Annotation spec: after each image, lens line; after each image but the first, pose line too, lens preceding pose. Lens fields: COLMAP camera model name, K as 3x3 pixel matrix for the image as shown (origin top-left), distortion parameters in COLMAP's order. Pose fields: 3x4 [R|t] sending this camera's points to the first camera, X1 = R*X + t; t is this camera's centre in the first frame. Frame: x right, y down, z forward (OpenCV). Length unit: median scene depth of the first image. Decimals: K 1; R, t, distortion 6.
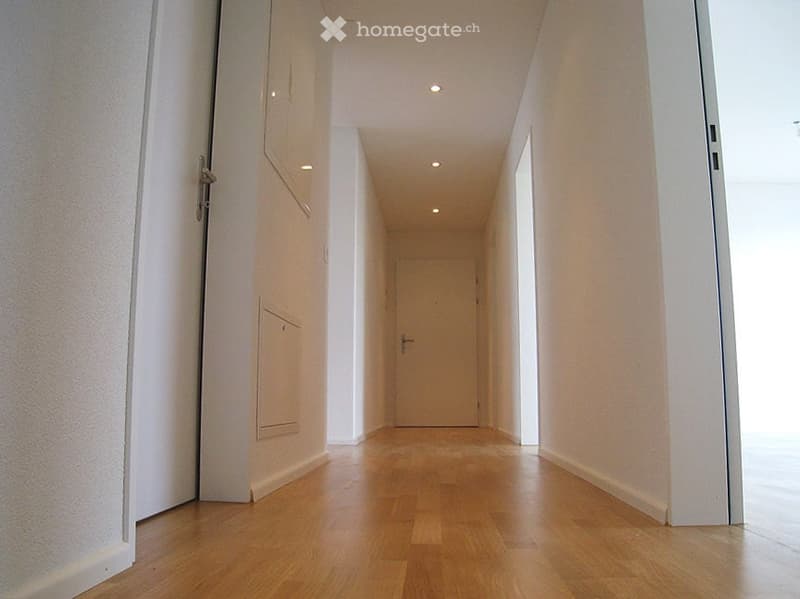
lens RADIAL K [[696.6, 0, 400.0], [0, 696.6, 299.5], [0, 0, 1]] dist [-0.146986, -0.002166]
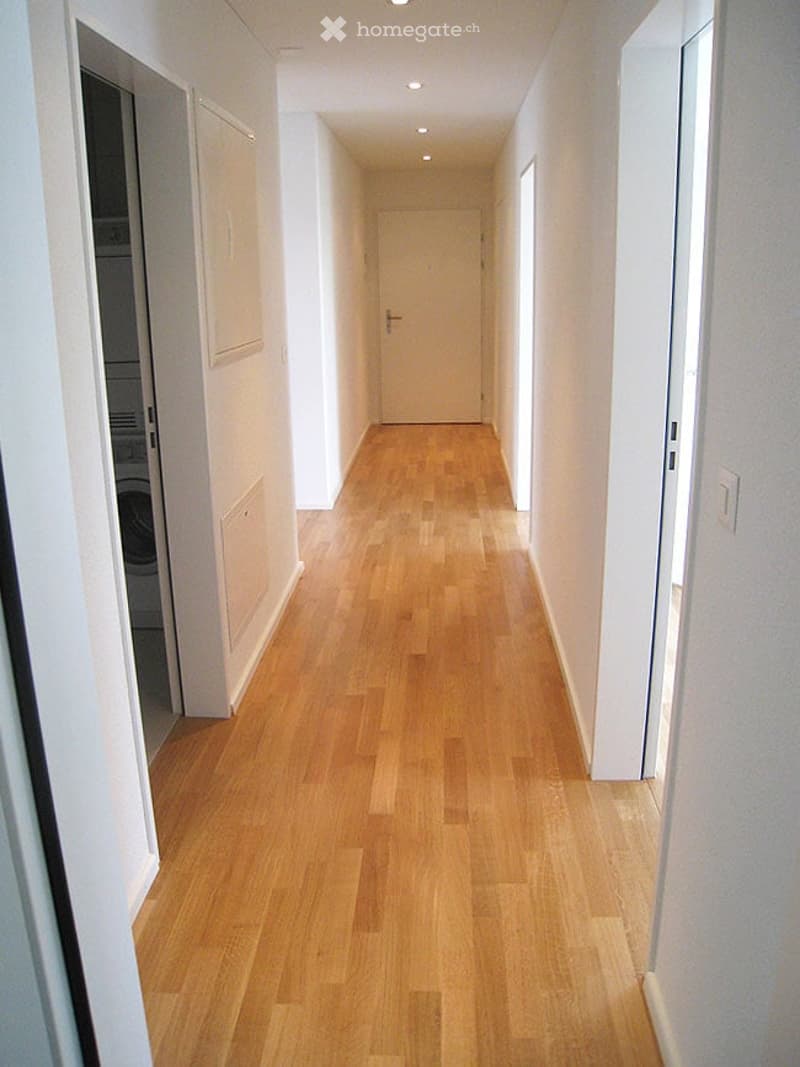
lens RADIAL K [[929.1, 0, 400.0], [0, 929.1, 533.5], [0, 0, 1]] dist [-0.146986, -0.002166]
pose [[0.999794, -0.020023, -0.003284, 0.024926], [0.019599, 0.911116, 0.411685, -0.227307], [-0.005252, -0.411664, 0.911320, -0.091438]]
